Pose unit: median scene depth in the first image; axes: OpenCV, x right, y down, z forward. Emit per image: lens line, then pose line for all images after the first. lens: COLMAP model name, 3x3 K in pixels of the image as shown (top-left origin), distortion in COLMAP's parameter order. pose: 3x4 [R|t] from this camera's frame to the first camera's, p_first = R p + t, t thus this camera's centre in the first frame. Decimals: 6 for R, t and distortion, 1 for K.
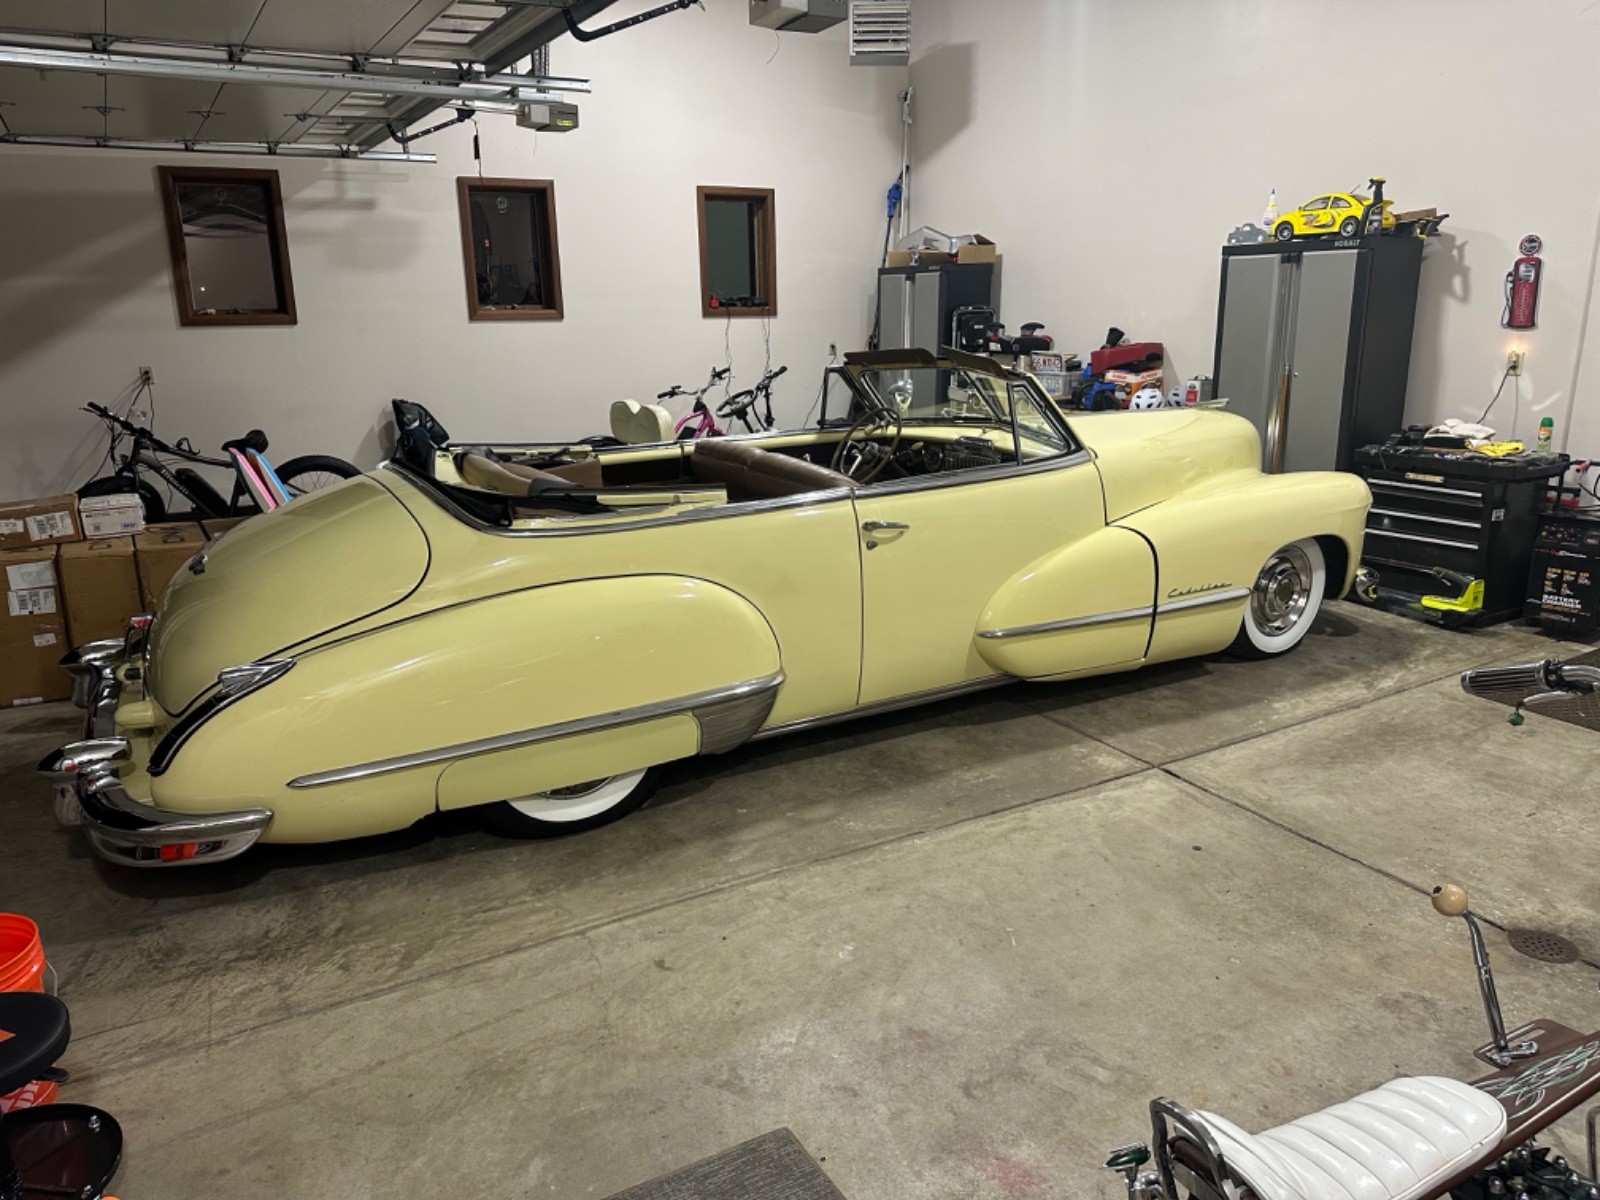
lens RADIAL K [[1107.0, 0, 800.0], [0, 1107.0, 600.0], [0, 0, 1]] dist [0.076258, -0.110550]
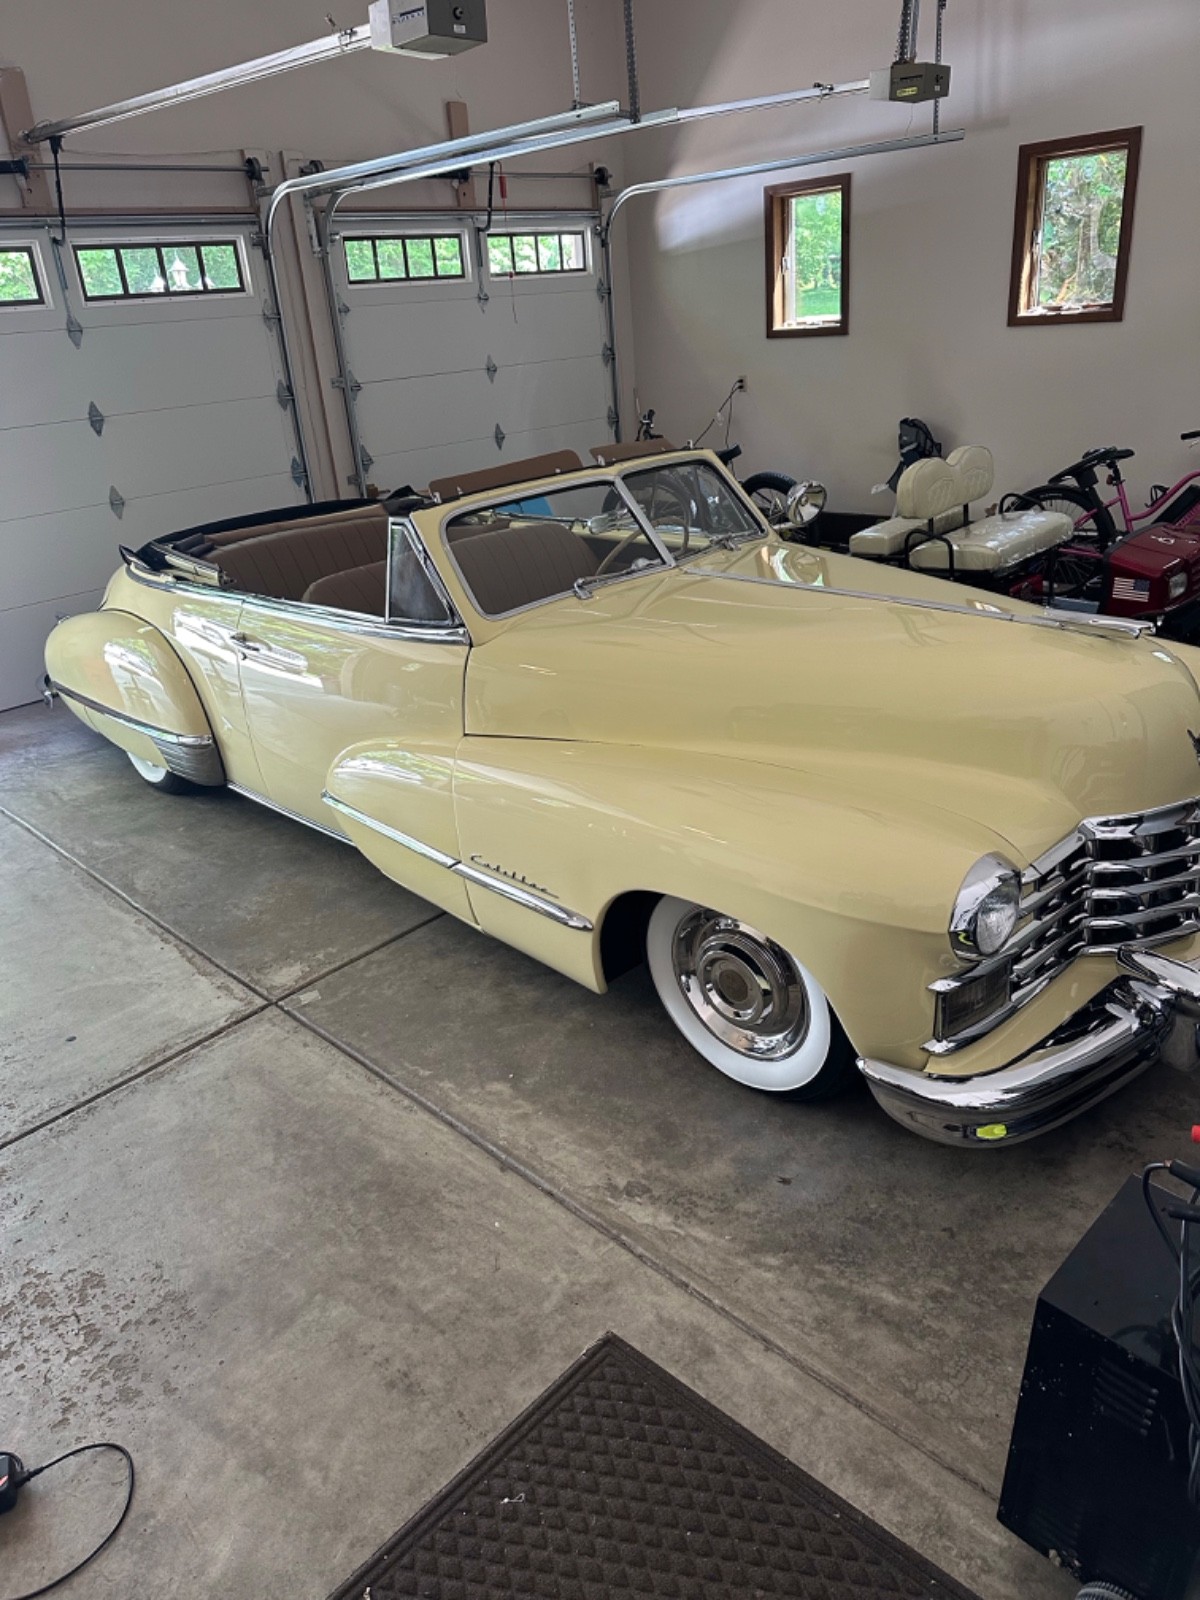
lens RADIAL K [[1112.6, 0, 605.3], [0, 1112.6, 802.3], [0, 0, 1]] dist [0.051577, -0.074362]
pose [[0.263669, 0.388207, -0.883048, 0.608966], [-0.178211, 0.919288, 0.350927, -0.189271], [0.948008, 0.064840, 0.311570, 0.545601]]
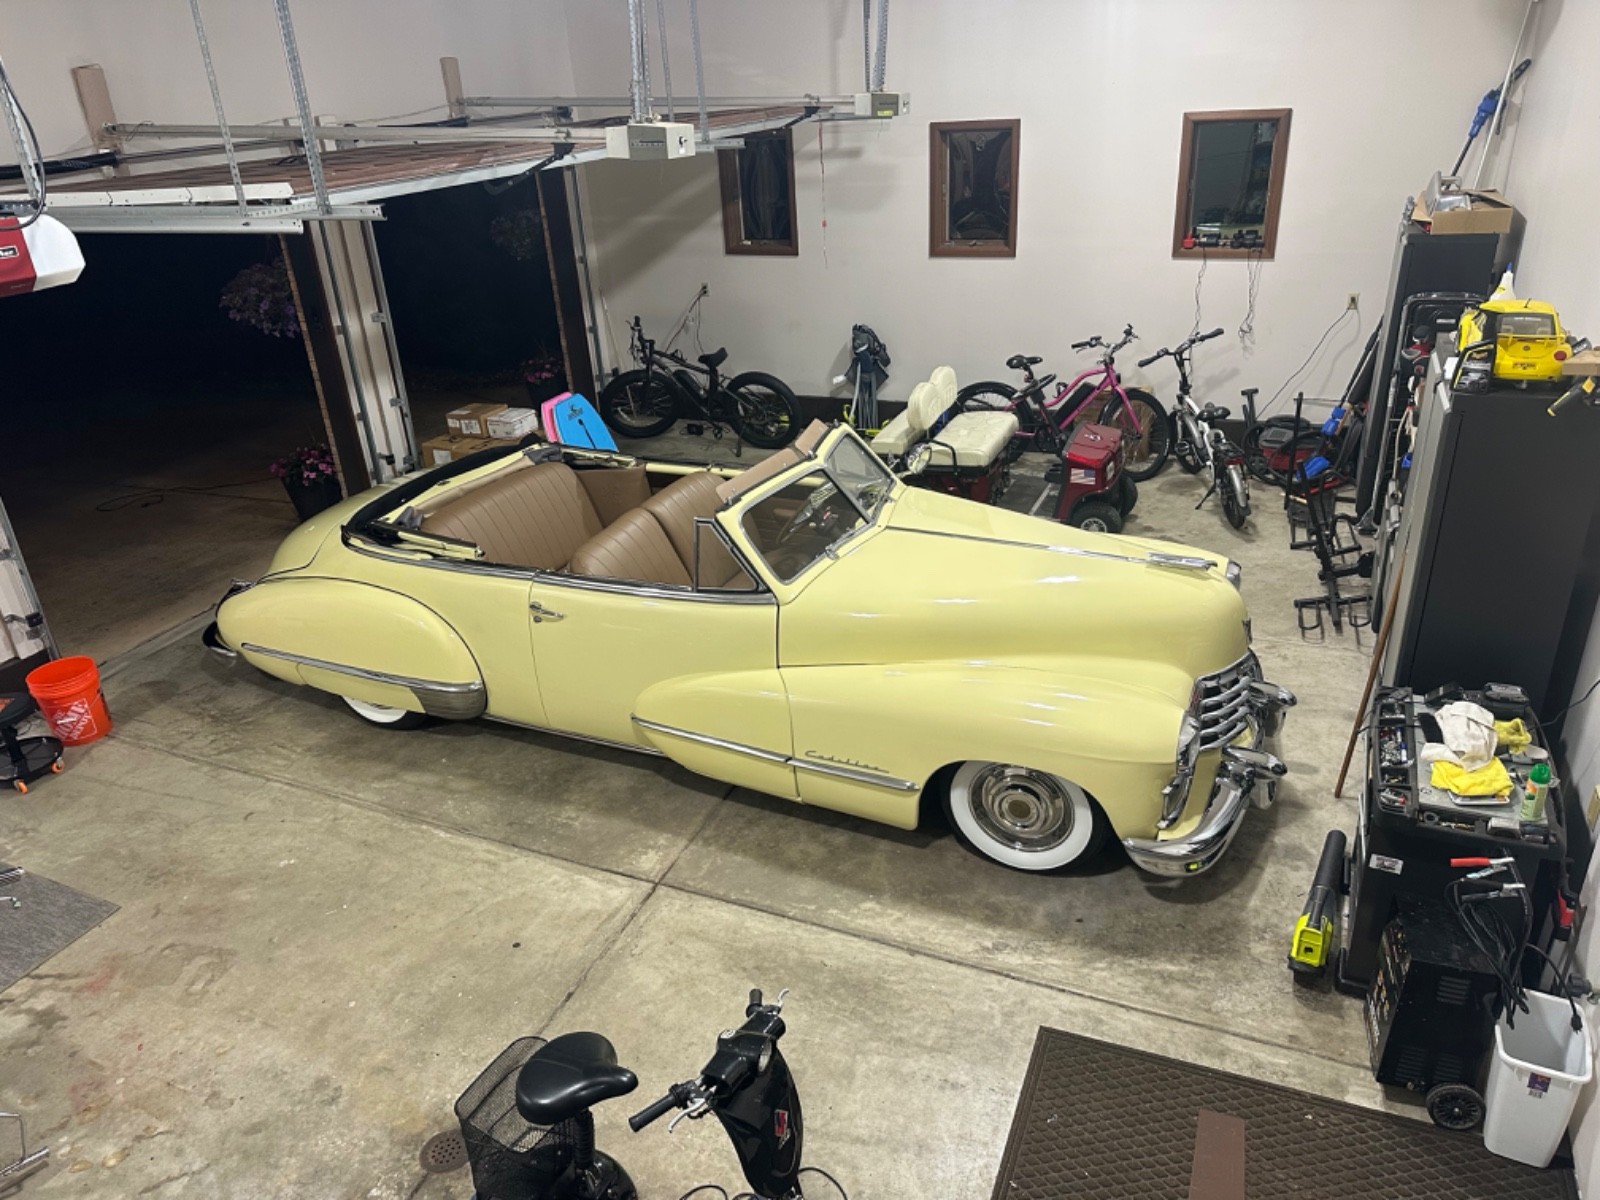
lens RADIAL K [[1107.0, 0, 800.0], [0, 1107.0, 600.0], [0, 0, 1]] dist [0.076258, -0.110550]
pose [[0.587797, 0.335570, -0.736130, 0.649092], [-0.165198, 0.940530, 0.296838, -0.276202], [0.791962, -0.052873, 0.608277, 0.246120]]
